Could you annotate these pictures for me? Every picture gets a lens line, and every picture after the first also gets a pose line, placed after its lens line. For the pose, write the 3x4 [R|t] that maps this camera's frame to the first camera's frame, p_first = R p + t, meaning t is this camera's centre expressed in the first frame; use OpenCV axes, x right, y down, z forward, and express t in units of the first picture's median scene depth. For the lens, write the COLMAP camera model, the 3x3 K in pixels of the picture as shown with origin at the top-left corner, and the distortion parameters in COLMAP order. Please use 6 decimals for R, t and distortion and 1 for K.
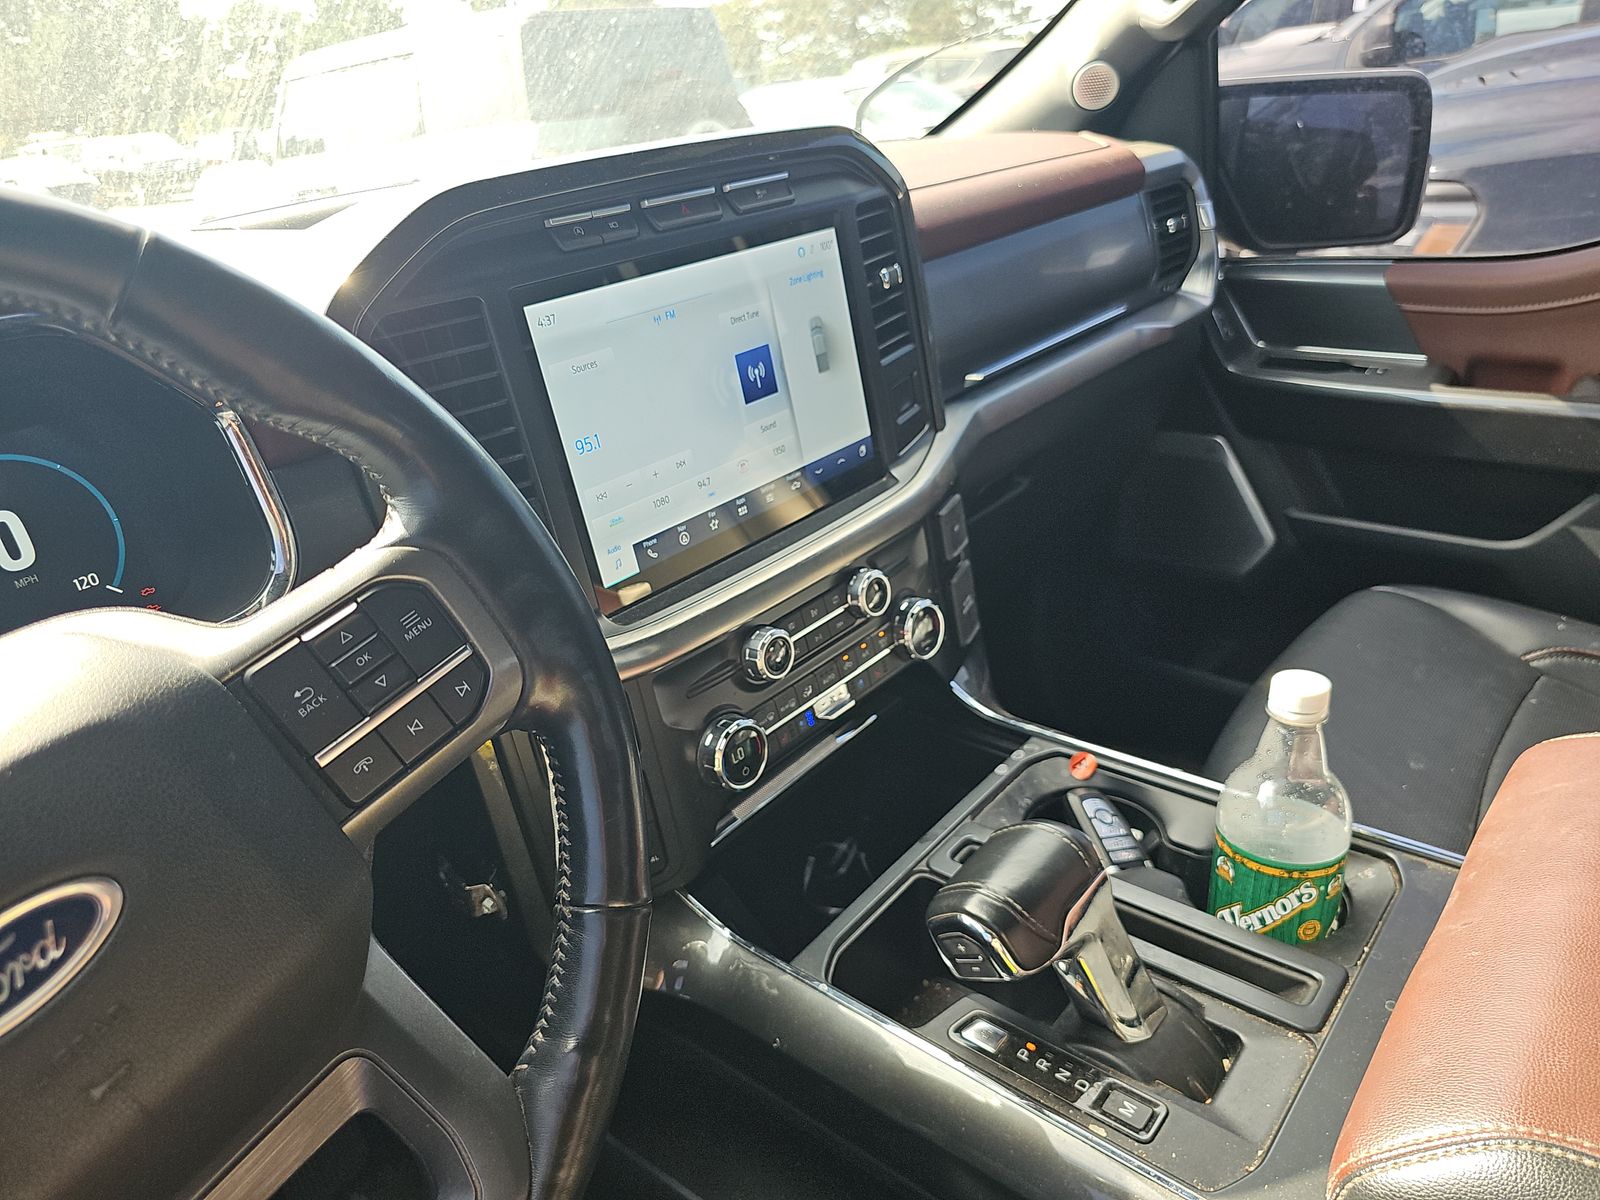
lens RADIAL K [[1098.9, 0, 798.8], [0, 1098.9, 598.0], [0, 0, 1]] dist [0.010098, -0.004449]
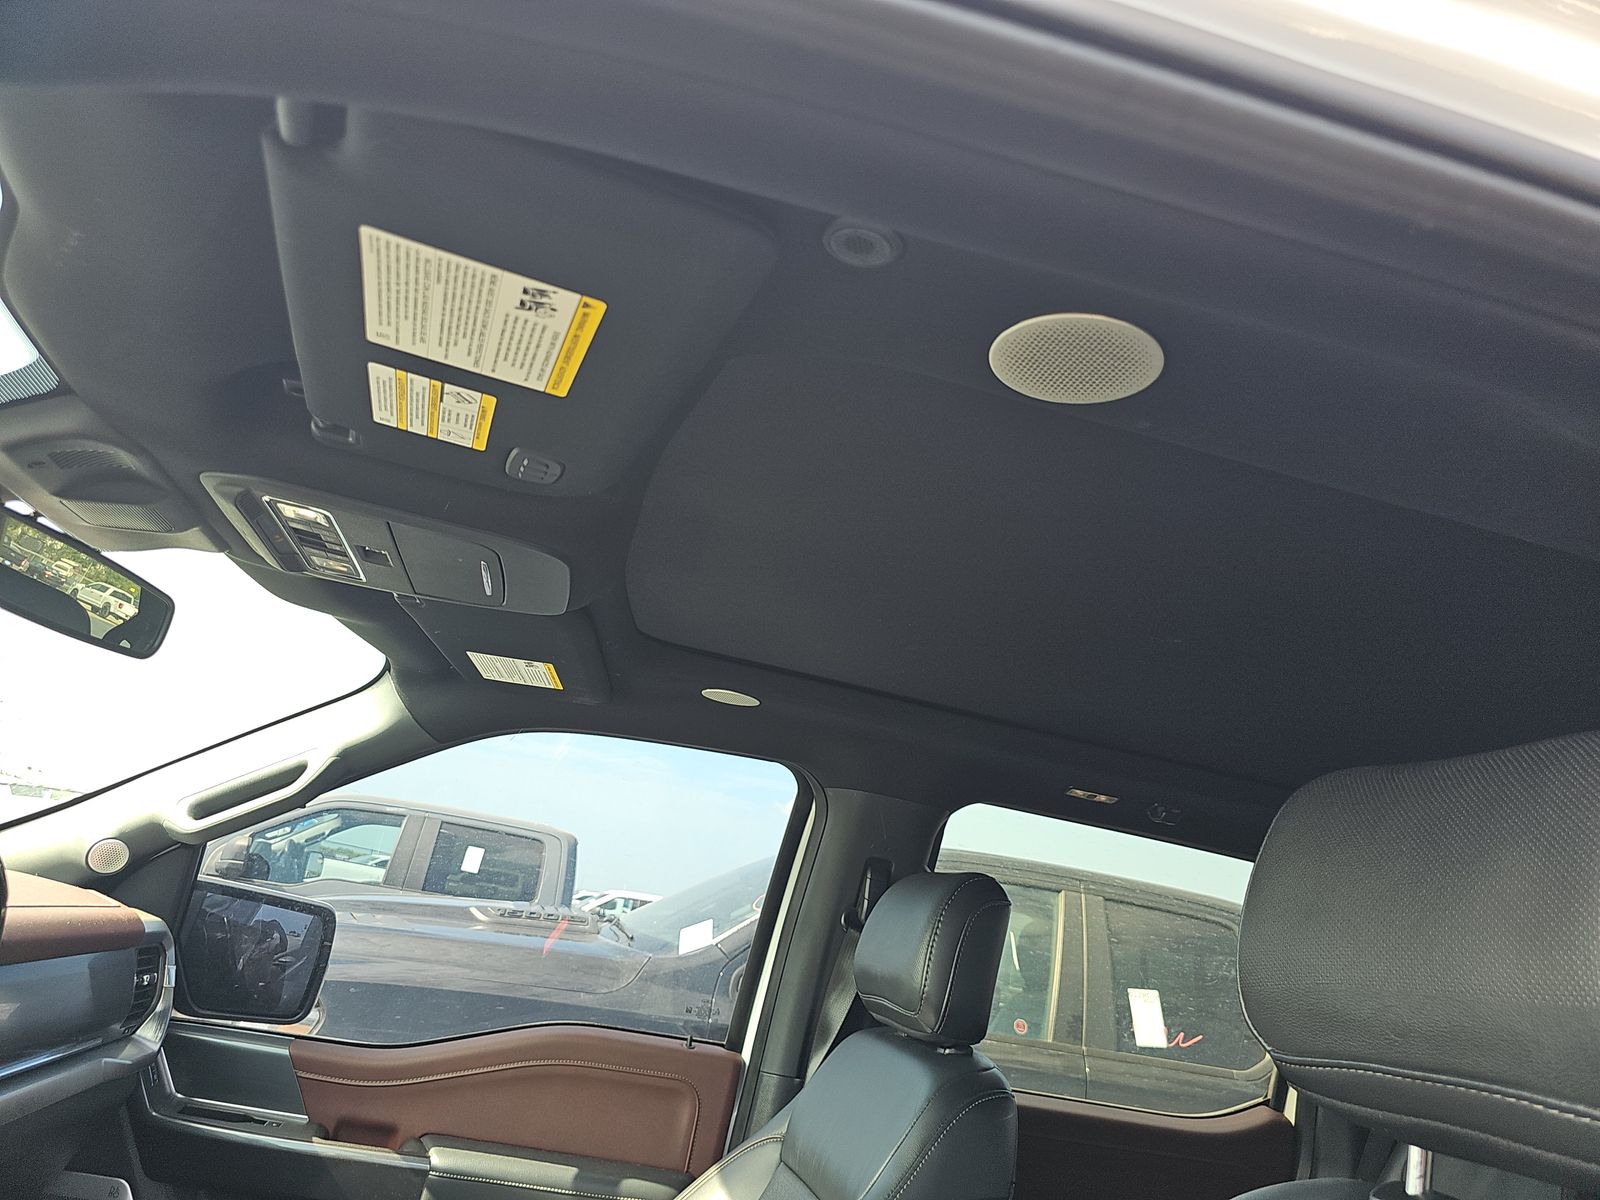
lens RADIAL K [[1098.9, 0, 801.1], [0, 1098.9, 598.9], [0, 0, 1]] dist [0.010098, -0.004449]
pose [[0.567382, 0.432881, 0.700494, -0.289552], [0.117415, 0.799455, -0.589139, 0.133286], [-0.815041, 0.416515, 0.402770, -0.271689]]
